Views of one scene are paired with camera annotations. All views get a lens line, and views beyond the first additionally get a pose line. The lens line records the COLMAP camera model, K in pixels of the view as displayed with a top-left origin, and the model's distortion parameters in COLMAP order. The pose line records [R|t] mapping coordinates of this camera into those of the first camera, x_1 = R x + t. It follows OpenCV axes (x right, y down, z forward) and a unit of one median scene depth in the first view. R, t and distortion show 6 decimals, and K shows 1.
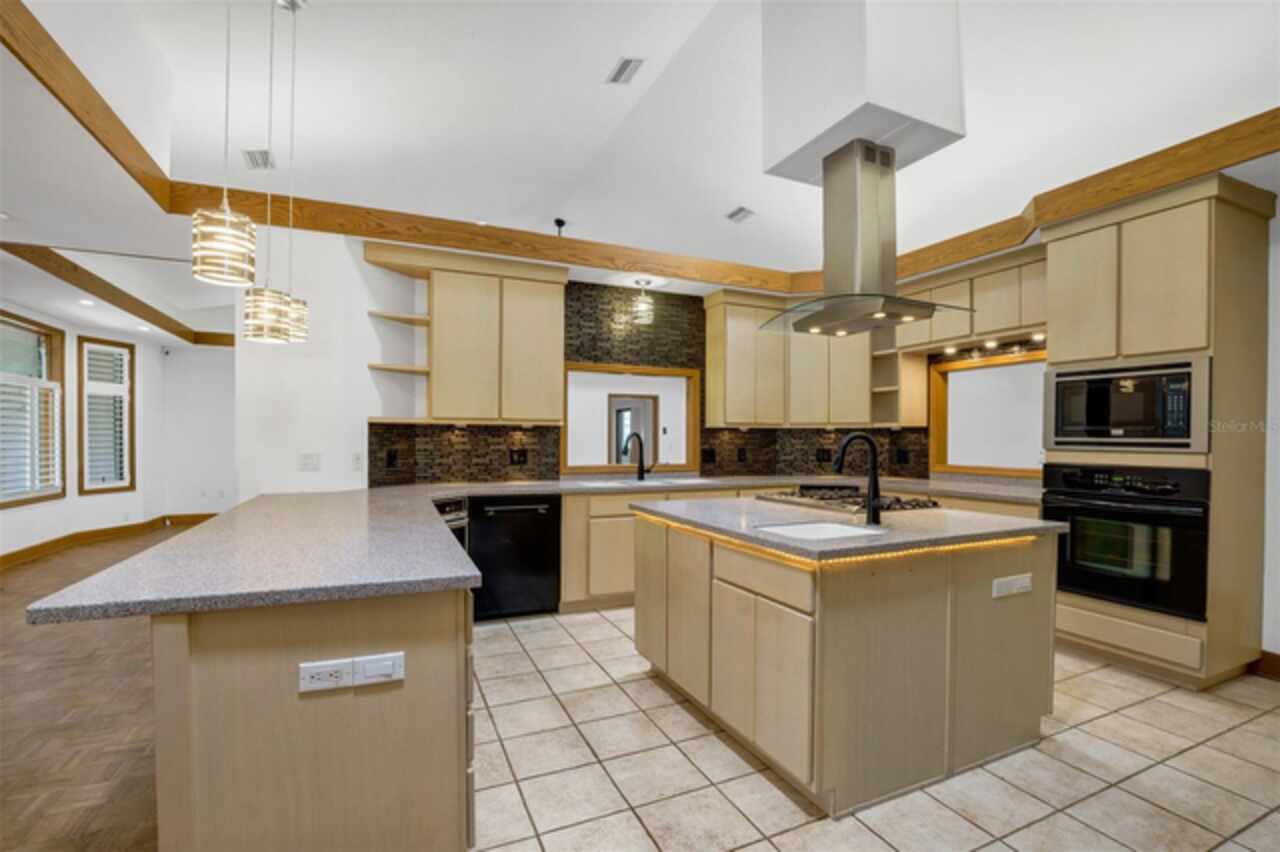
lens RADIAL K [[572.7, 0, 644.0], [0, 572.7, 434.1], [0, 0, 1]] dist [-0.030566, 0.002529]
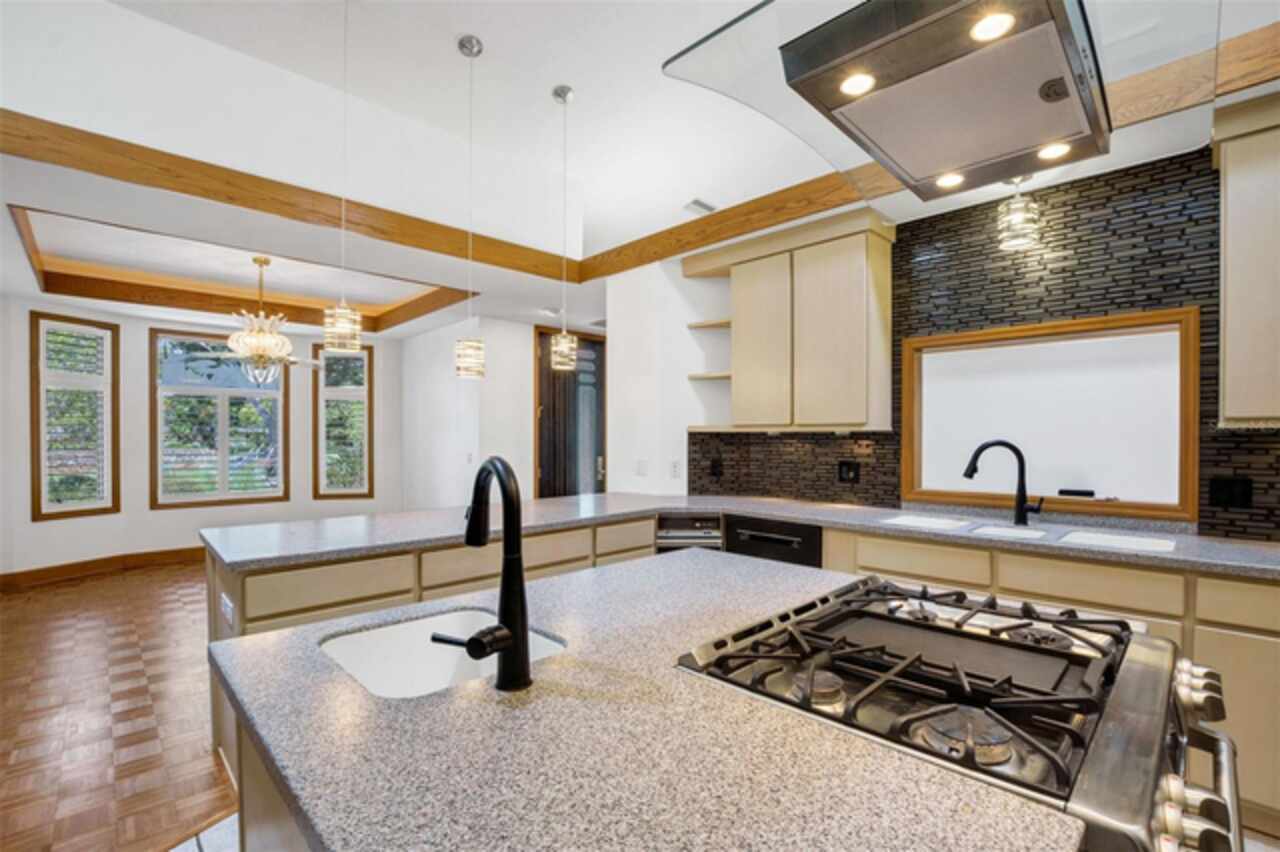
lens RADIAL K [[572.7, 0, 644.9], [0, 572.7, 434.3], [0, 0, 1]] dist [-0.030566, 0.002529]
pose [[0.369292, -0.012503, -0.929229, 0.393956], [0.001430, 0.999916, -0.012885, -0.001937], [0.929312, 0.003430, 0.369279, 0.469220]]
